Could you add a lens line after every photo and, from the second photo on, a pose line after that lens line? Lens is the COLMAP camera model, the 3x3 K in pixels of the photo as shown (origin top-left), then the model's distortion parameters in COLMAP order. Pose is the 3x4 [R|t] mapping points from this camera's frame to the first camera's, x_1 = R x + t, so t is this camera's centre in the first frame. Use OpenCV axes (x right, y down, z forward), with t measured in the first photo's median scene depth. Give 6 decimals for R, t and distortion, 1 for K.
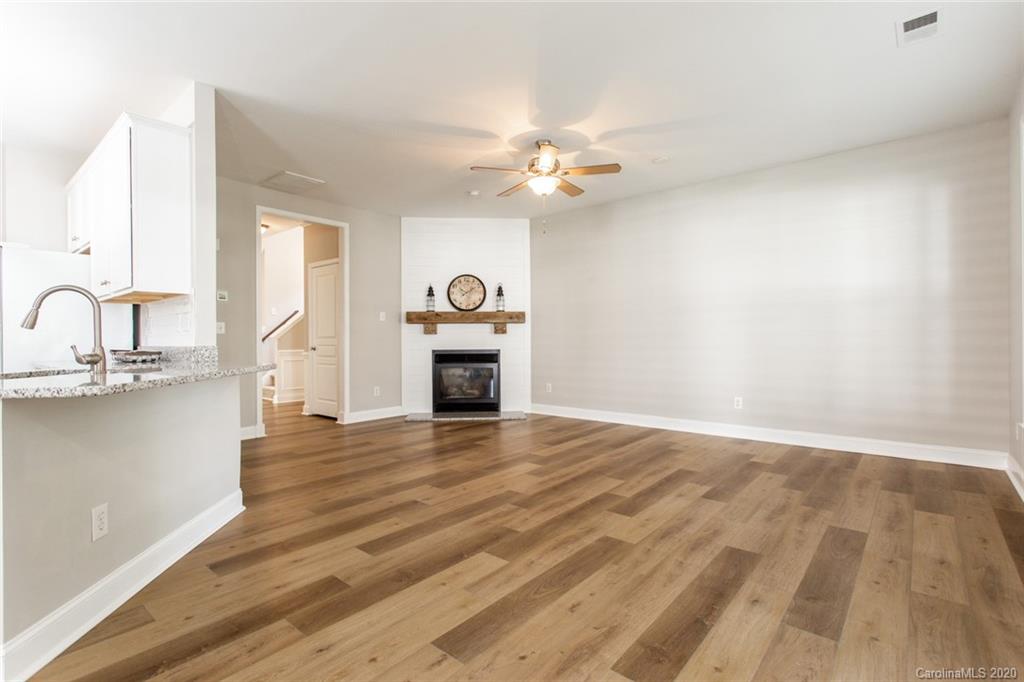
lens RADIAL K [[487.5, 0, 508.7], [0, 487.5, 341.4], [0, 0, 1]] dist [0.002404, 0.000700]
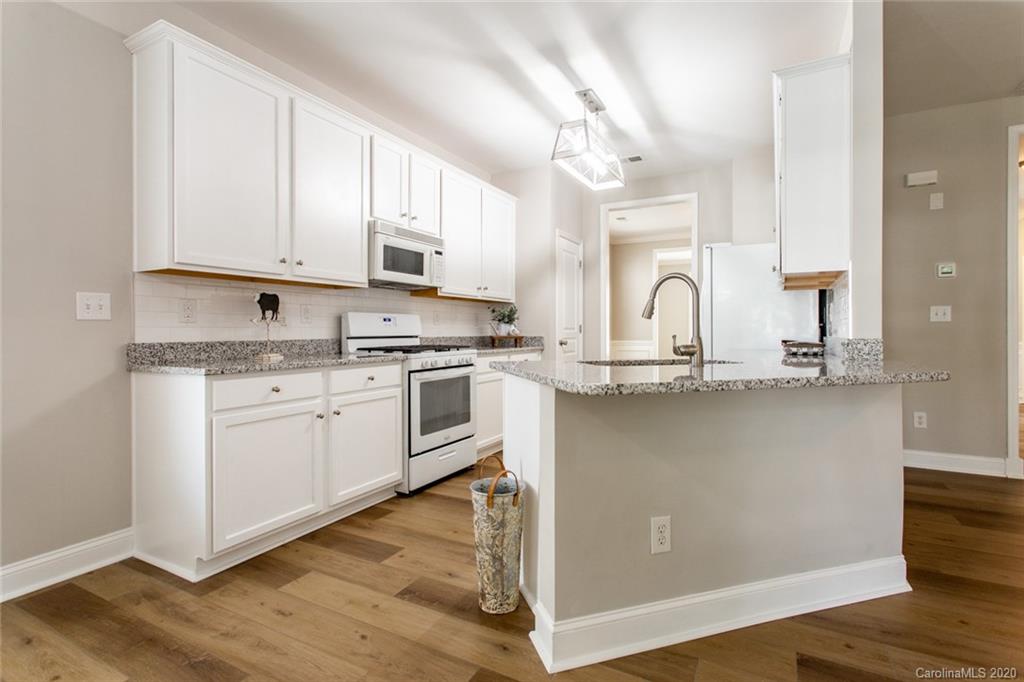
lens RADIAL K [[487.5, 0, 511.9], [0, 487.5, 330.3], [0, 0, 1]] dist [0.002404, 0.000700]
pose [[0.215635, 0.006201, -0.976454, -0.020346], [-0.006458, 0.999967, 0.004925, -0.002674], [0.976453, 0.005244, 0.215668, 0.335589]]
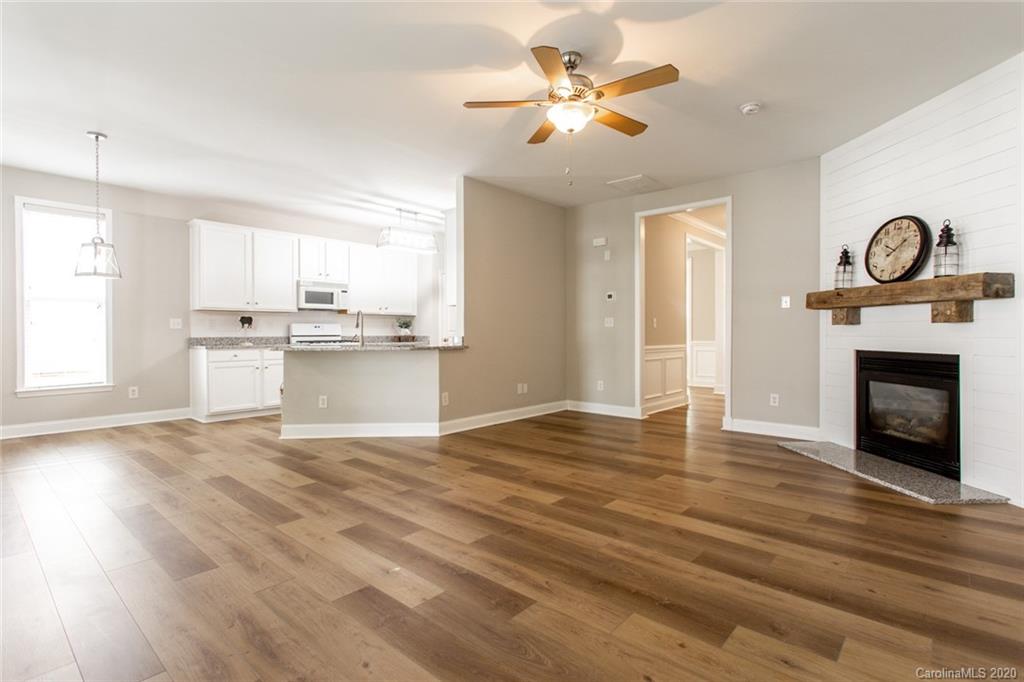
lens RADIAL K [[487.5, 0, 505.7], [0, 487.5, 338.0], [0, 0, 1]] dist [0.002404, 0.000700]
pose [[-0.023518, 0.019318, -0.999537, 1.088009], [-0.004505, 0.999801, 0.019429, -0.017553], [0.999713, 0.004960, -0.023426, 1.270764]]
